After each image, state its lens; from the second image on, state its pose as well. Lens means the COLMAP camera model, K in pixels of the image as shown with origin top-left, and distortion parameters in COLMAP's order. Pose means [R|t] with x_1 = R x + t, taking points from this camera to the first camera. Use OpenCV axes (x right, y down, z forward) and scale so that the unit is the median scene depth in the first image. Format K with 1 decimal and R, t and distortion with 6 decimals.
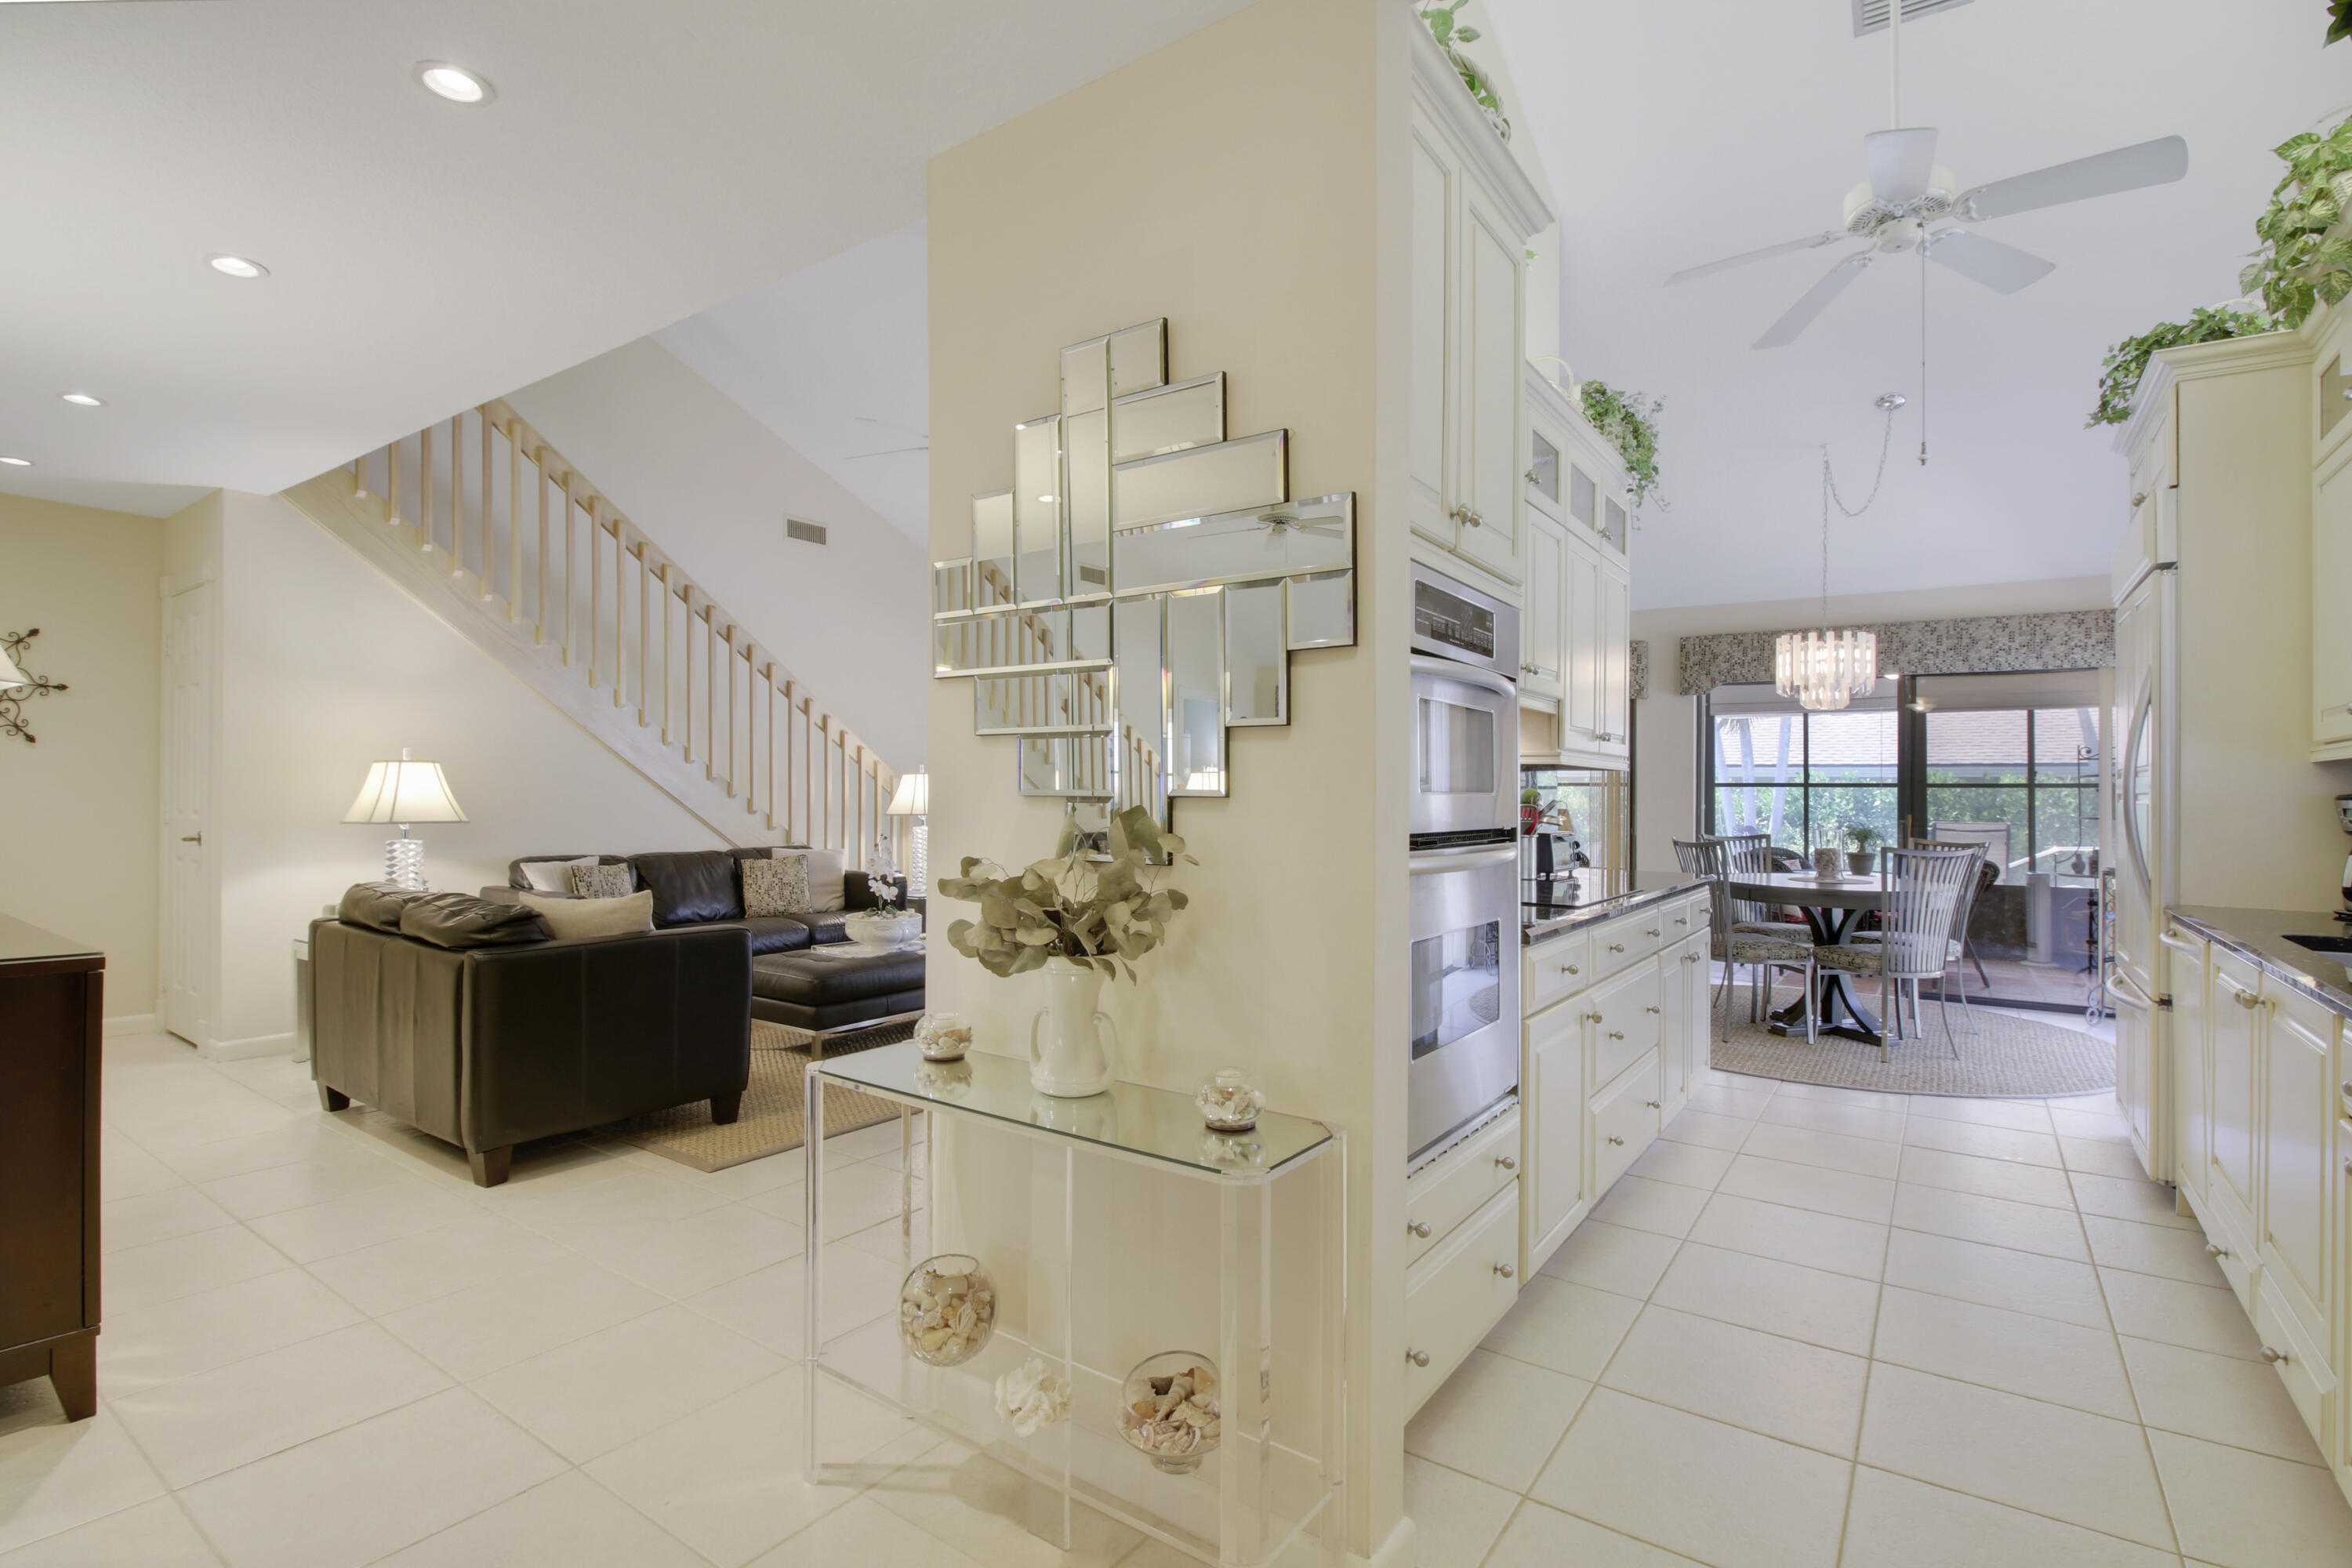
lens RADIAL K [[1108.8, 0, 1182.0], [0, 1108.8, 777.0], [0, 0, 1]] dist [0.002769, -0.009229]
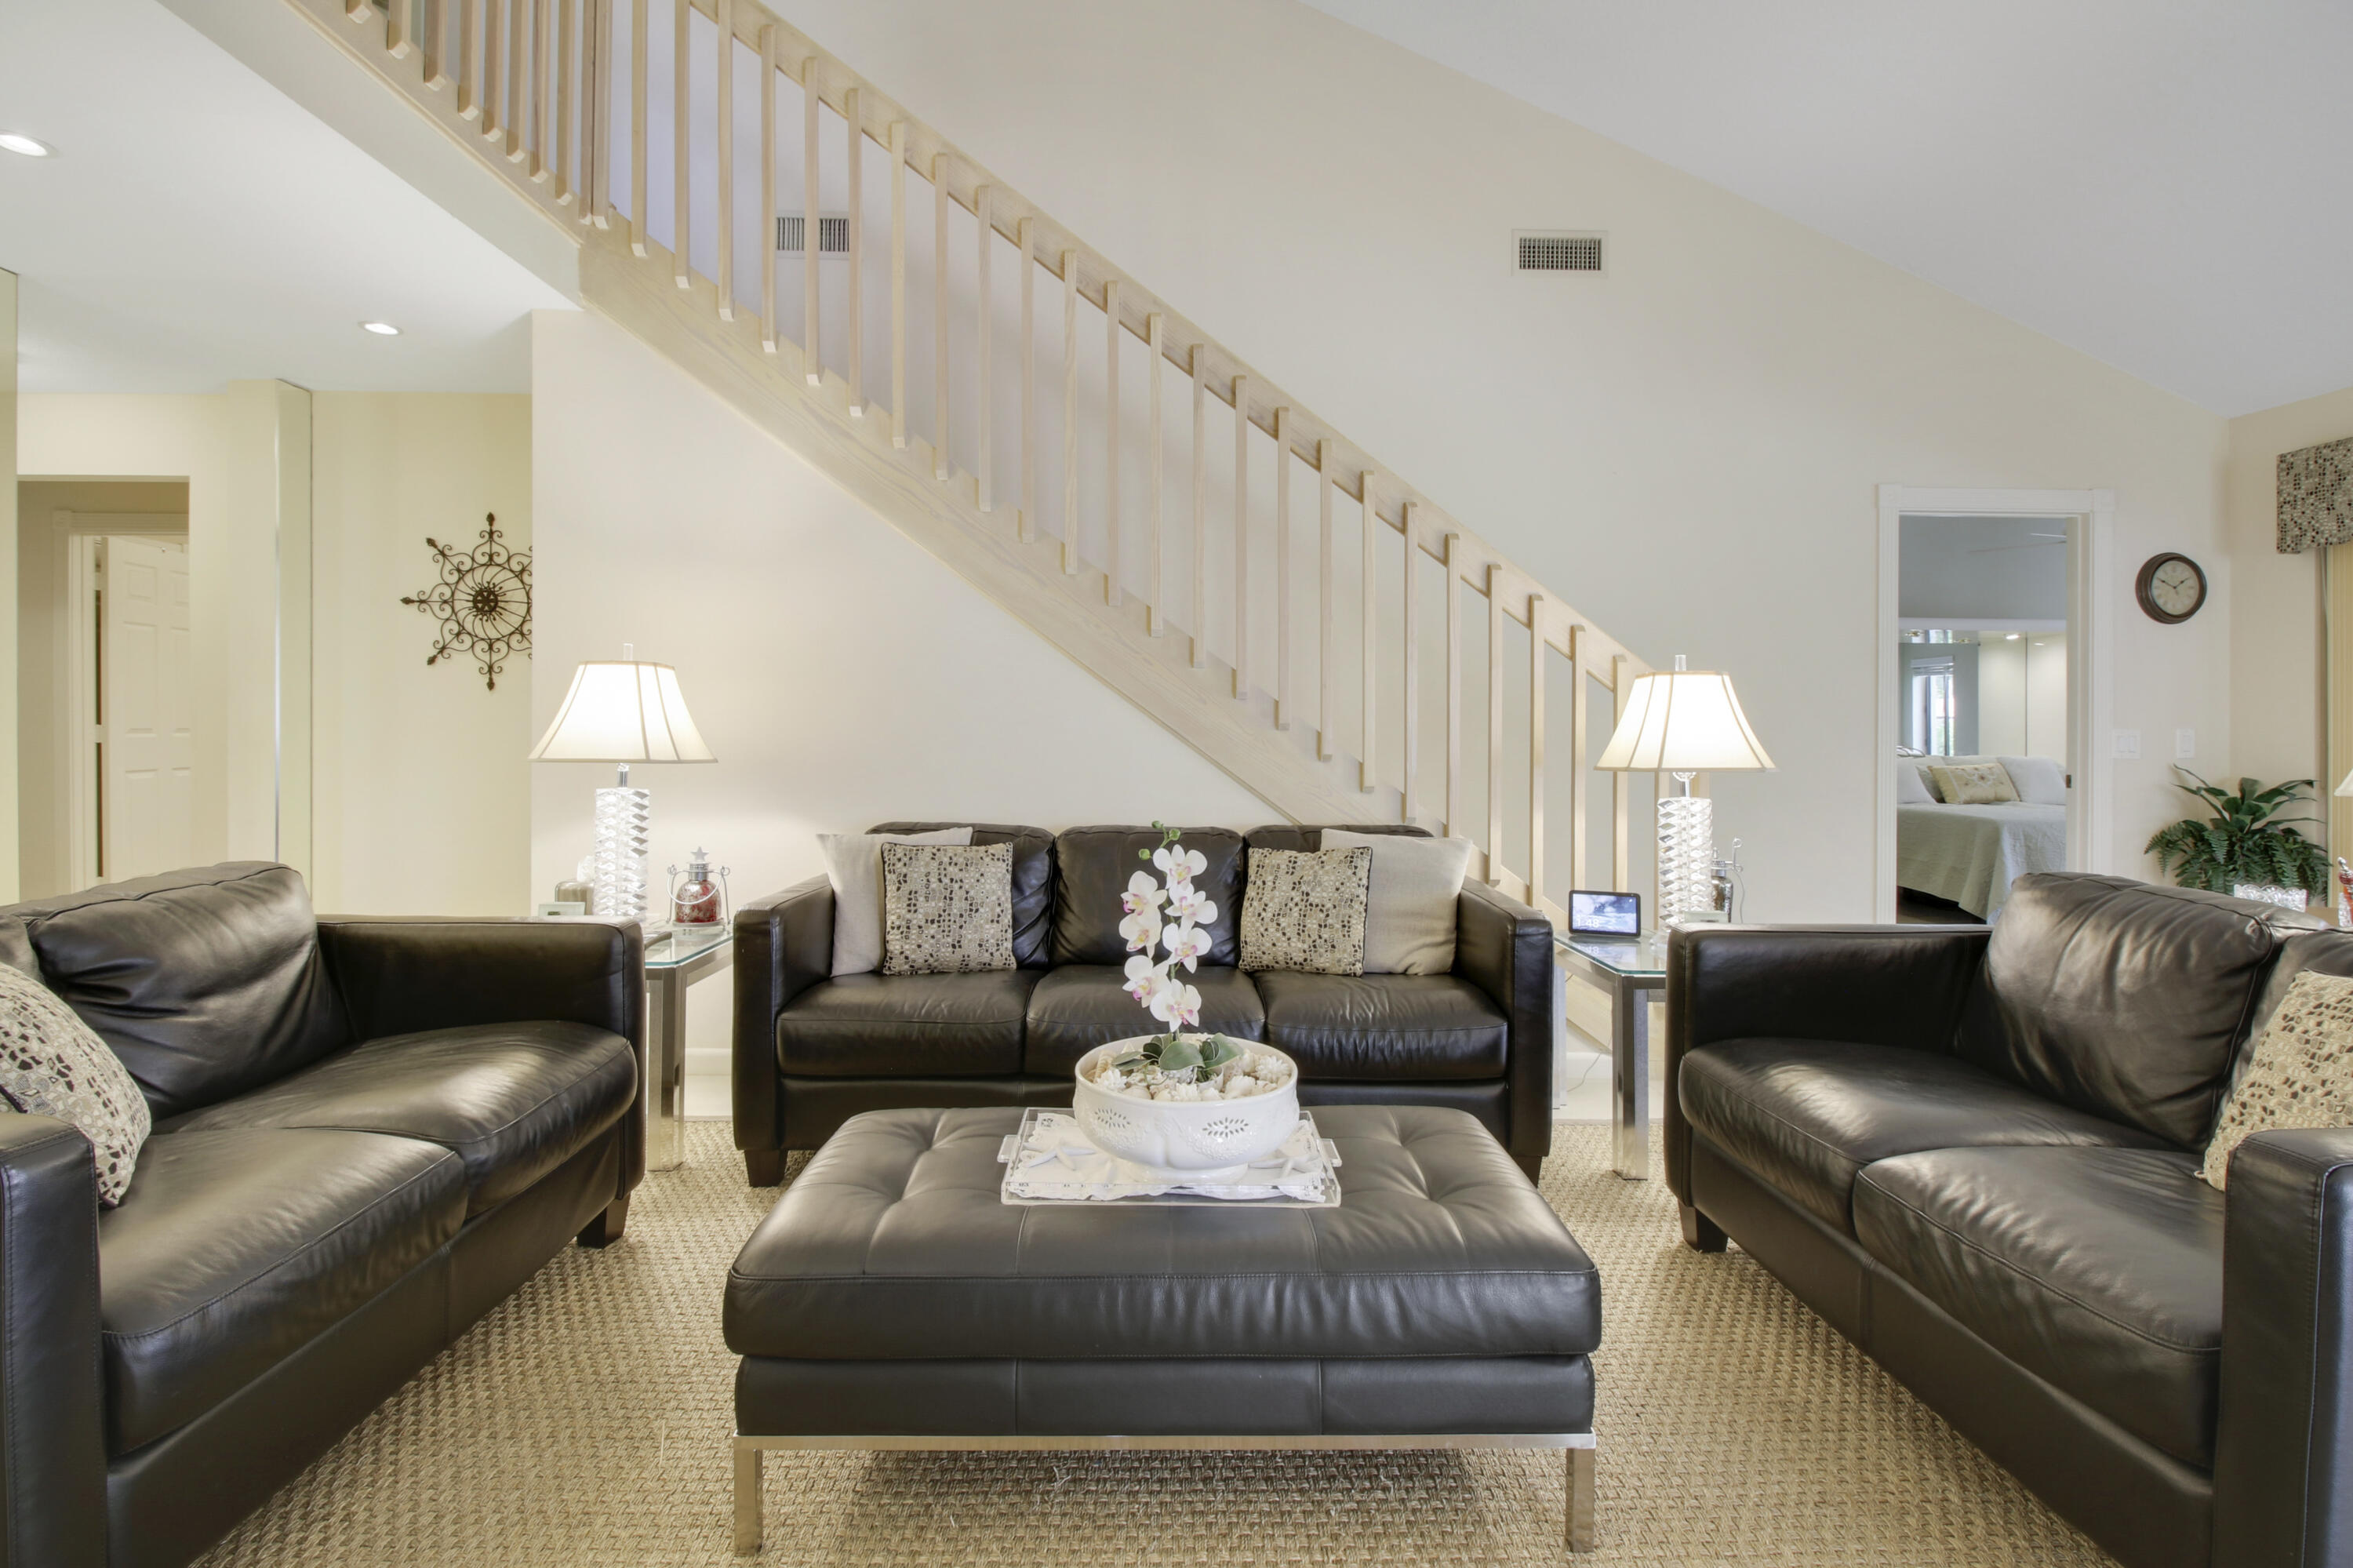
lens RADIAL K [[1136.8, 0, 1169.9], [0, 1136.8, 741.8], [0, 0, 1]] dist [-0.020535, -0.000915]
pose [[0.582008, 0.002384, -0.813180, 0.008304], [0.006141, 0.999954, 0.007327, 0.022947], [0.813160, -0.009258, 0.581966, 0.719400]]
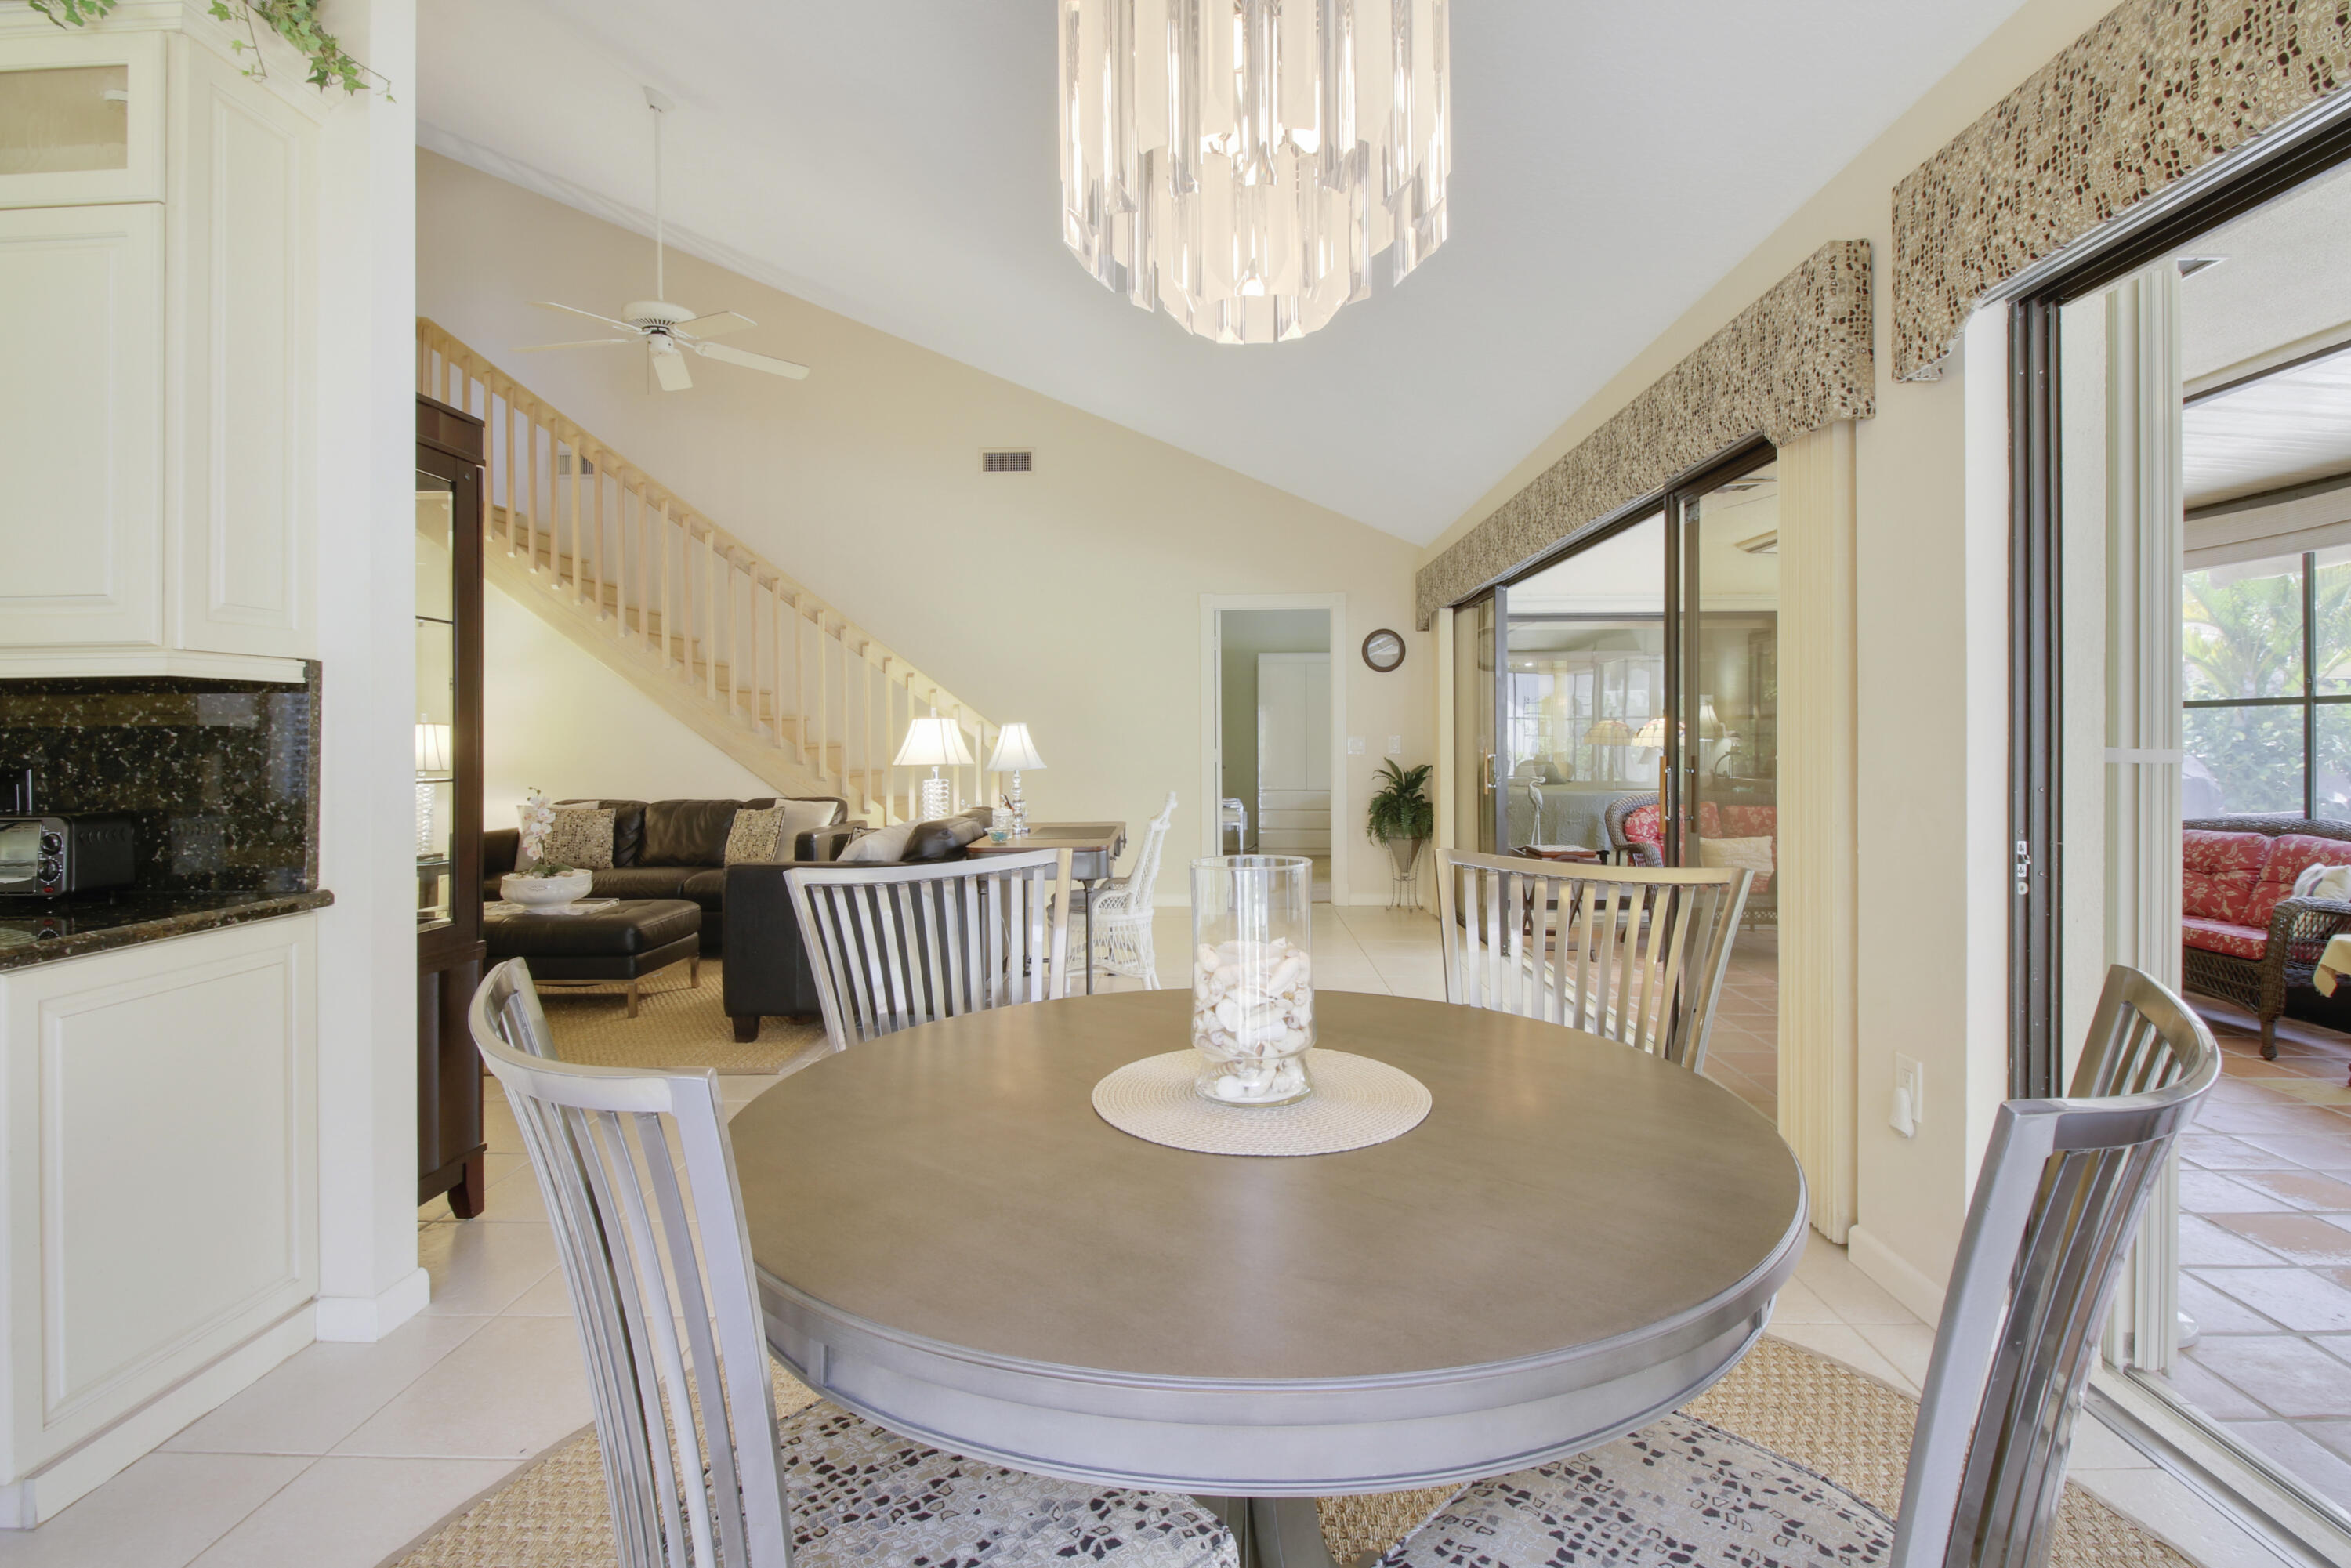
lens RADIAL K [[1123.6, 0, 1182.6], [0, 1123.6, 732.5], [0, 0, 1]] dist [-0.016782, -0.000045]
pose [[0.547481, -0.016887, -0.836648, 0.739065], [0.023477, 0.999713, -0.004815, 0.020330], [0.836489, -0.017006, 0.547720, 0.846025]]
